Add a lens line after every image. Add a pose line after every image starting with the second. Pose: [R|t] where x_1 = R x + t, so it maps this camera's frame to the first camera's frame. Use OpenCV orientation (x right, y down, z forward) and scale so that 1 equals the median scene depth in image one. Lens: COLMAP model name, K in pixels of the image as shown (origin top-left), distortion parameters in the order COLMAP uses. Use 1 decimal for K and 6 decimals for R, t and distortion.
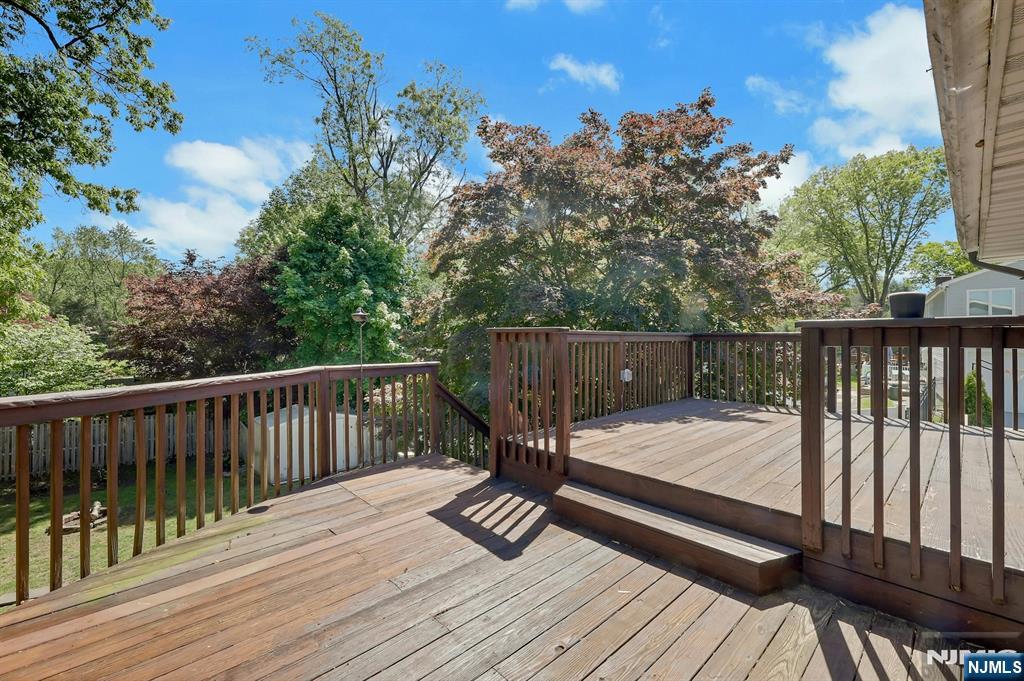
lens RADIAL K [[424.5, 0, 512.1], [0, 424.5, 337.4], [0, 0, 1]] dist [-0.001131, 0.000146]
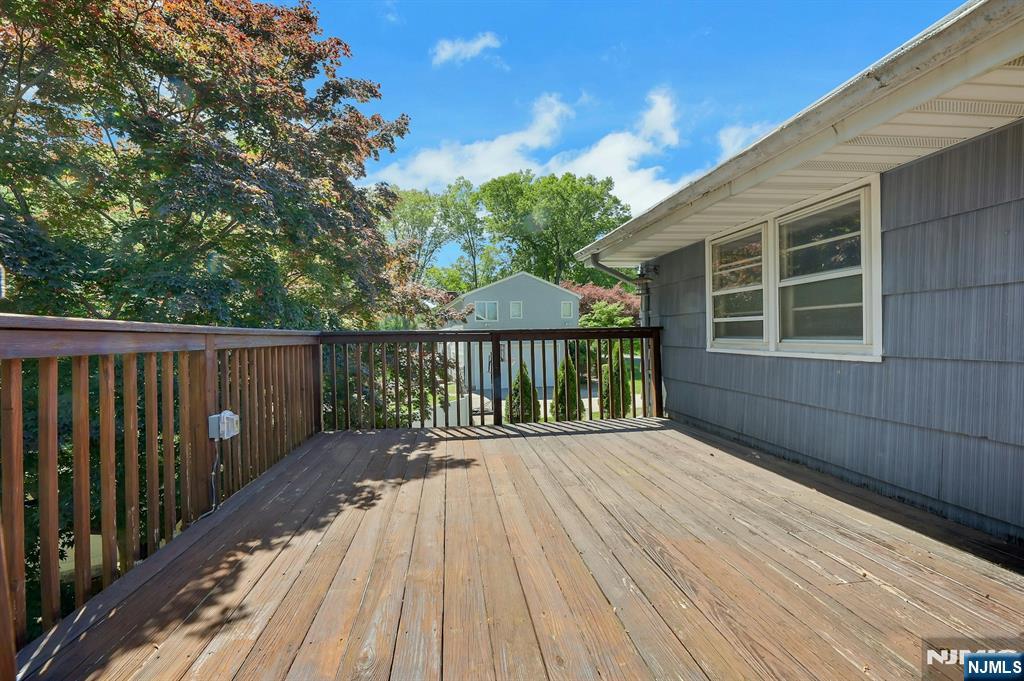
lens RADIAL K [[424.5, 0, 507.5], [0, 424.5, 335.5], [0, 0, 1]] dist [-0.001131, 0.000146]
pose [[0.567341, -0.010192, 0.823420, 0.048156], [0.018850, 0.999822, -0.000613, 0.001022], [-0.823267, 0.015869, 0.567432, 0.333160]]
